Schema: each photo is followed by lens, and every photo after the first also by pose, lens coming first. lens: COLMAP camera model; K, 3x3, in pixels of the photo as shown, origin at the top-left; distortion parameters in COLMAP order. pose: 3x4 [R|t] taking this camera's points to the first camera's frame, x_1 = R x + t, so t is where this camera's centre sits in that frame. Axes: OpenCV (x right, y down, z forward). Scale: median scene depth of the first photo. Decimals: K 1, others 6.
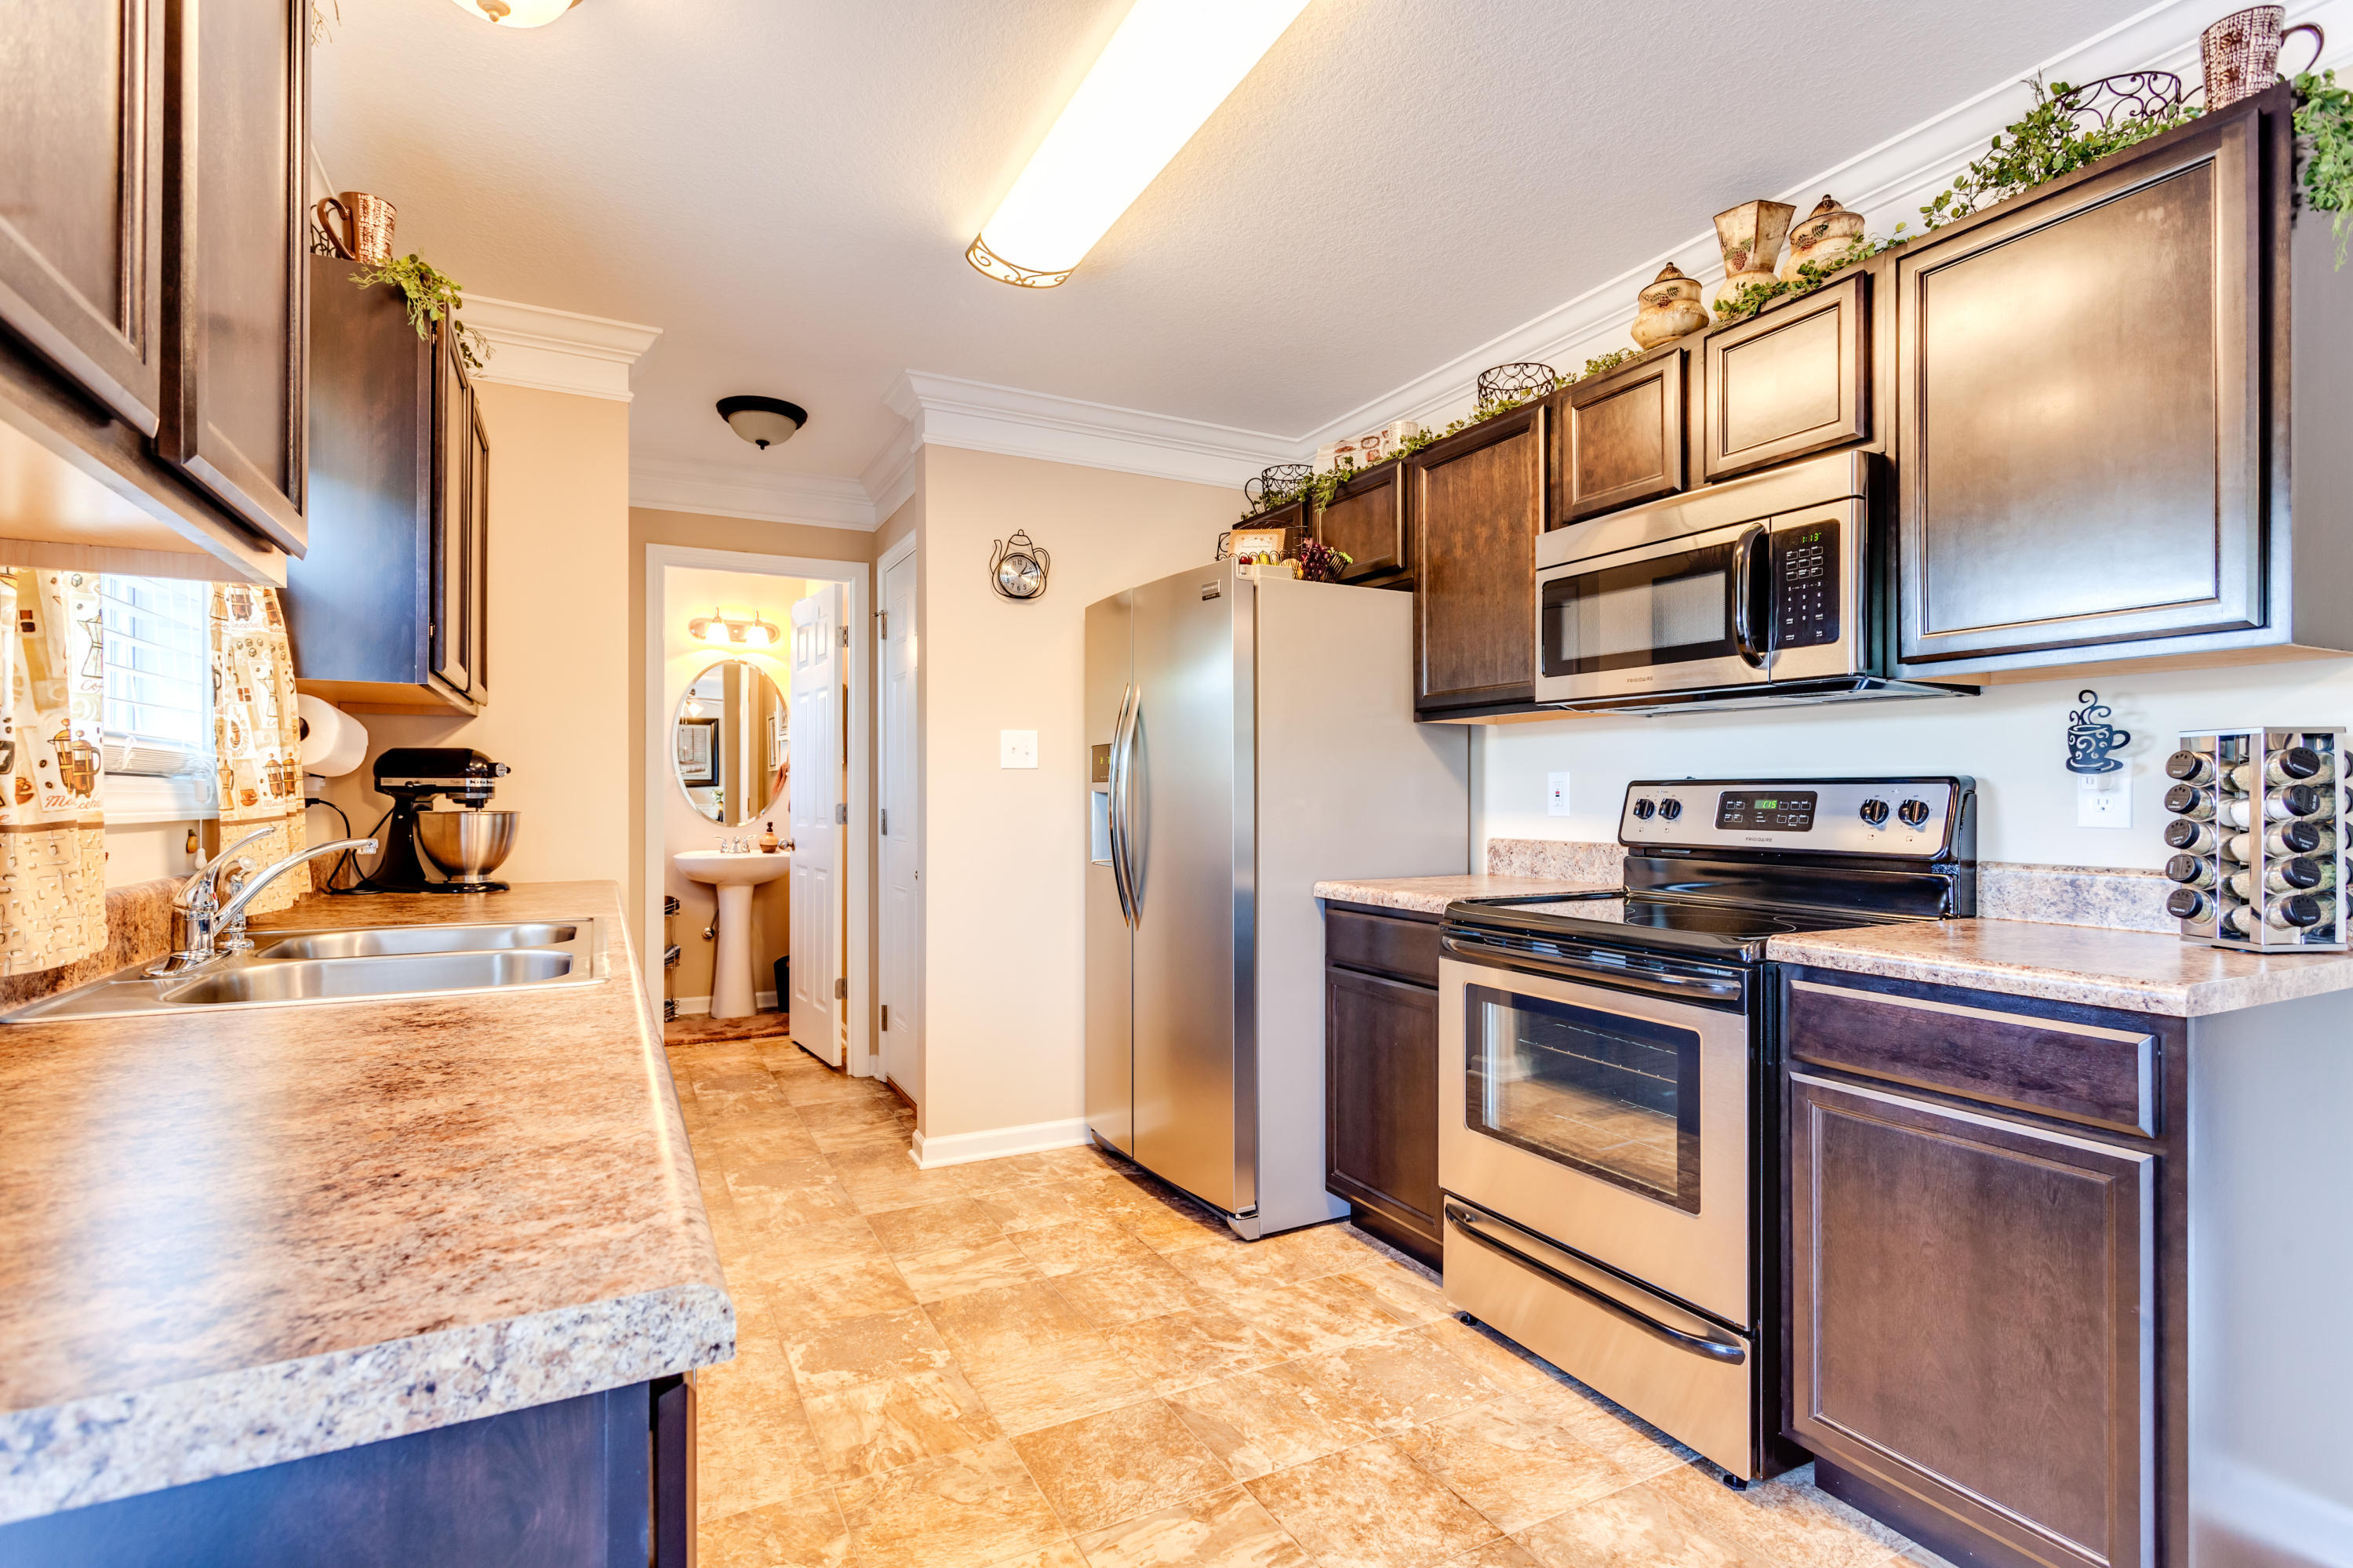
lens RADIAL K [[1113.5, 0, 1178.1], [0, 1113.5, 788.3], [0, 0, 1]] dist [-0.002922, 0.004437]
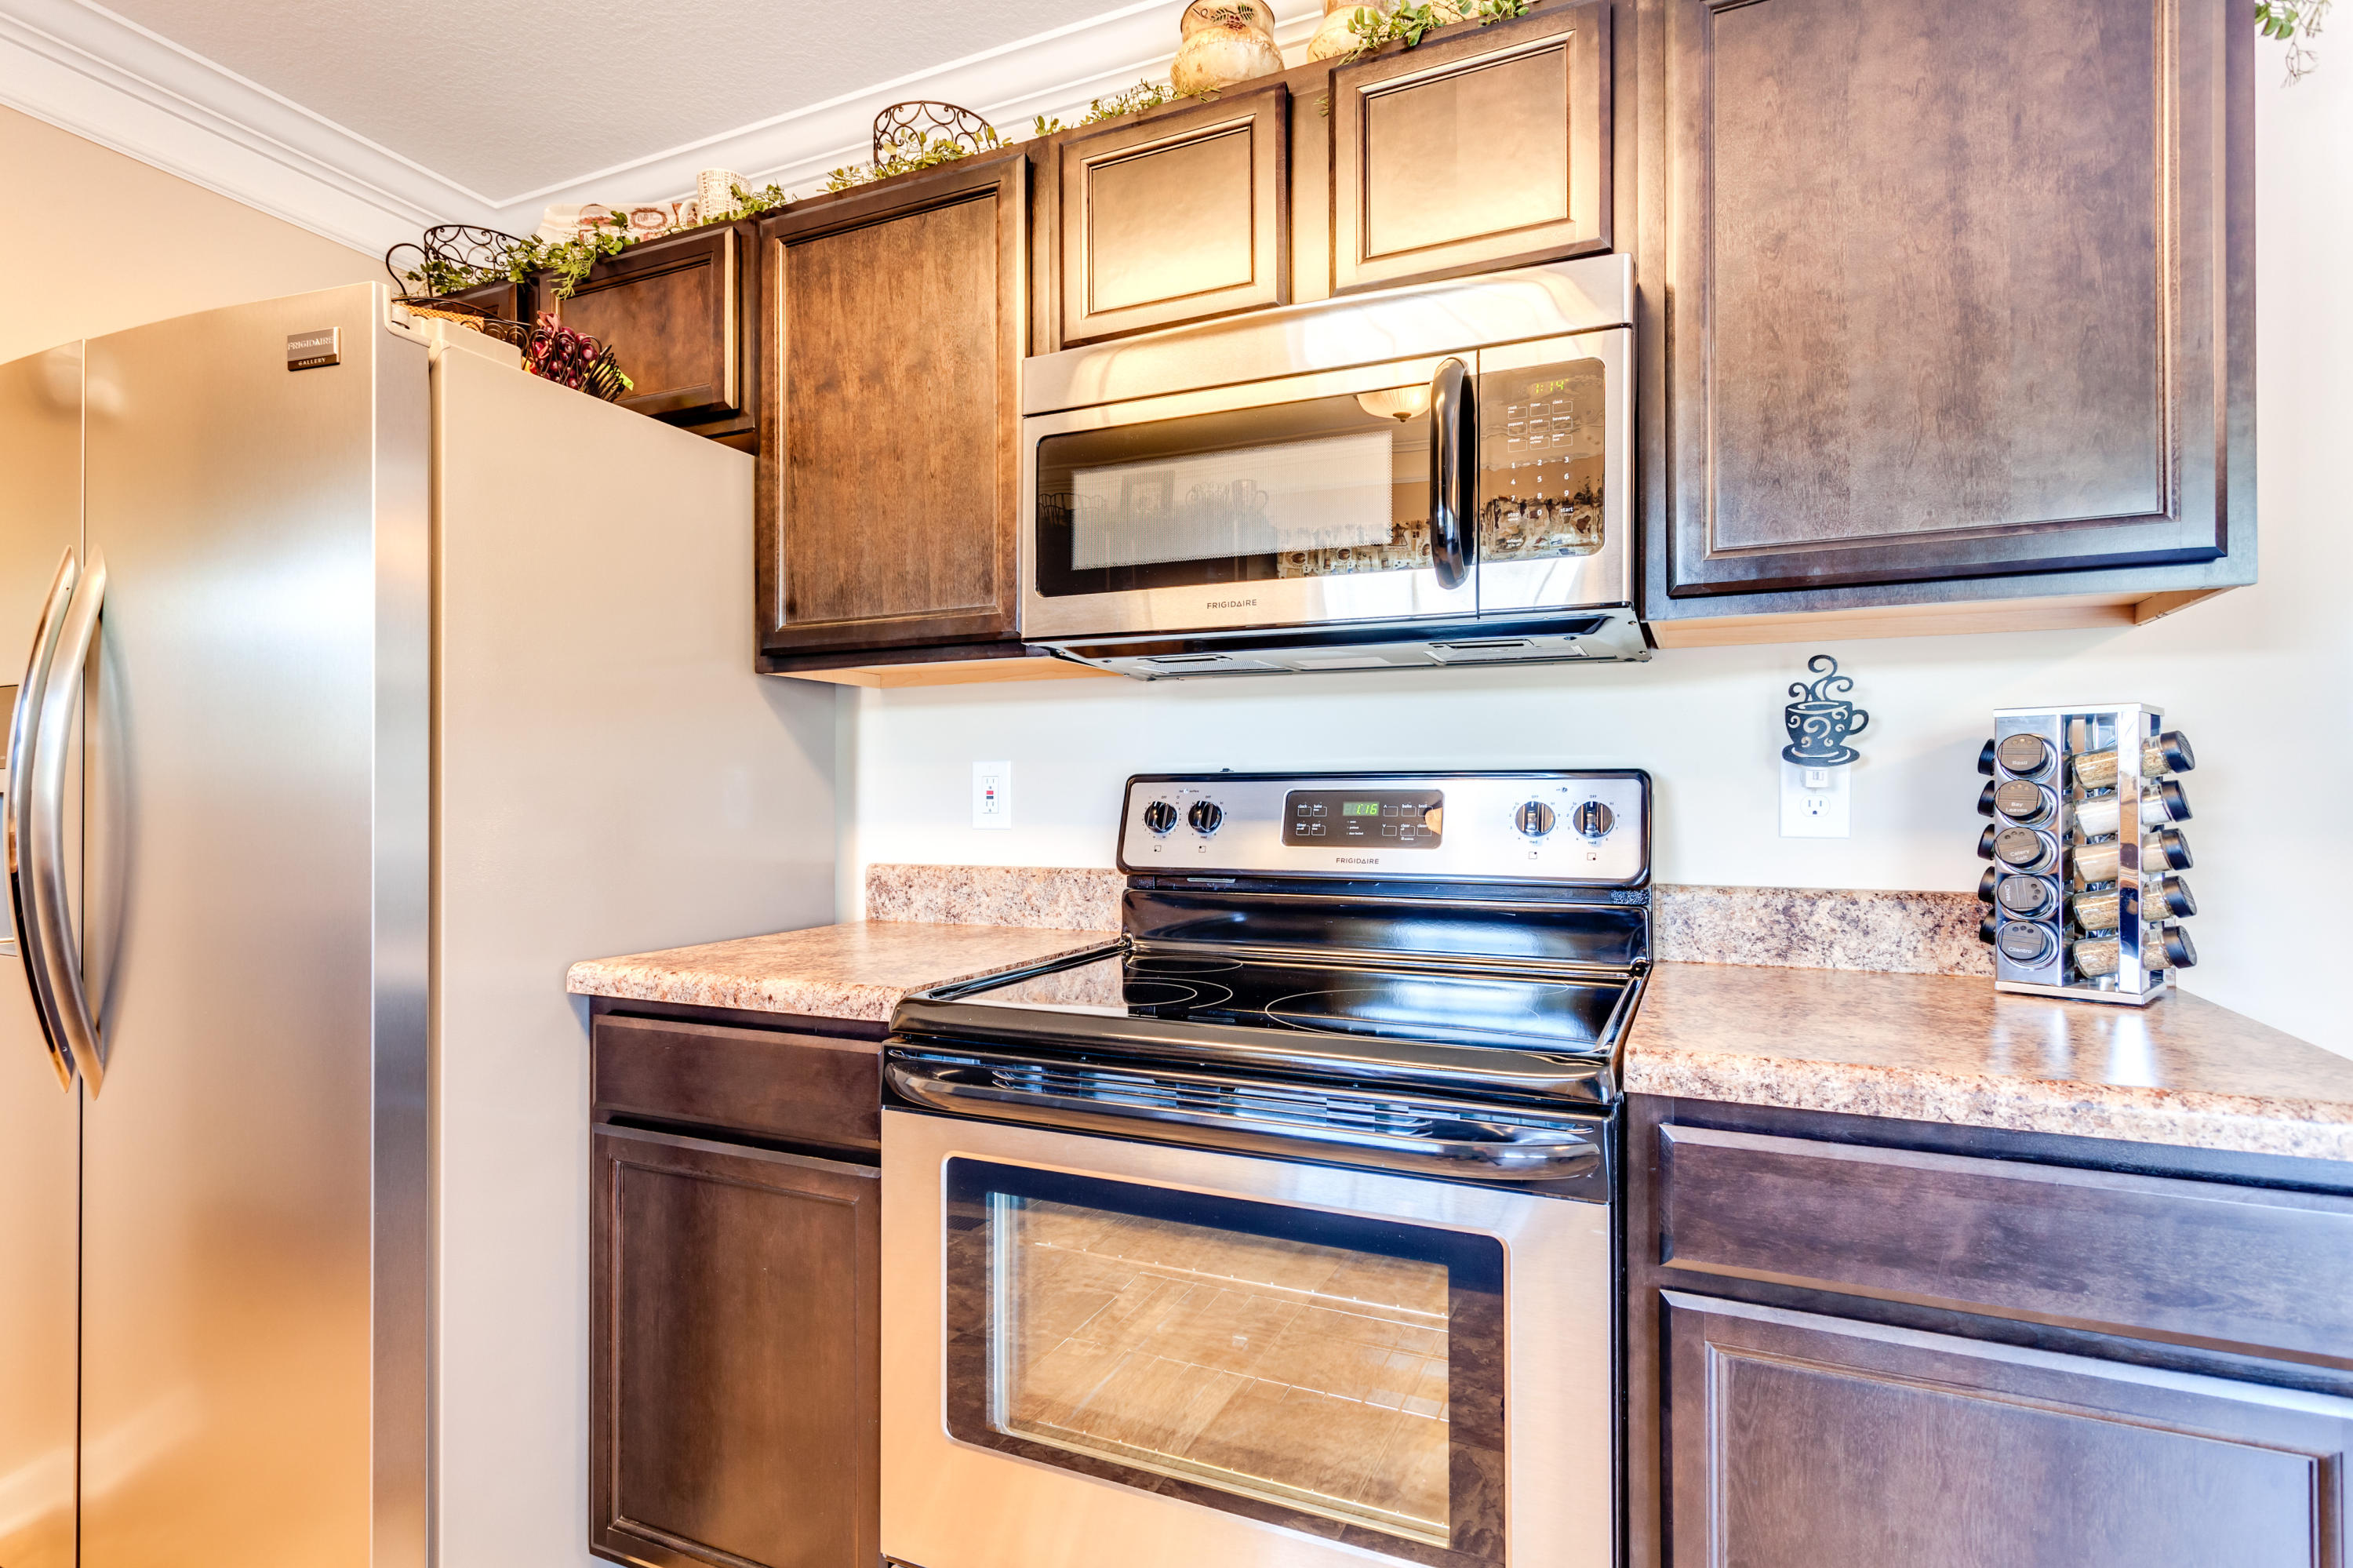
lens RADIAL K [[1113.5, 0, 1218.6], [0, 1113.5, 787.8], [0, 0, 1]] dist [-0.002922, 0.004437]
pose [[0.751813, 0.005848, 0.659351, 0.009964], [-0.003041, 0.999981, -0.005402, 0.004749], [-0.659370, 0.002056, 0.751816, 0.489008]]
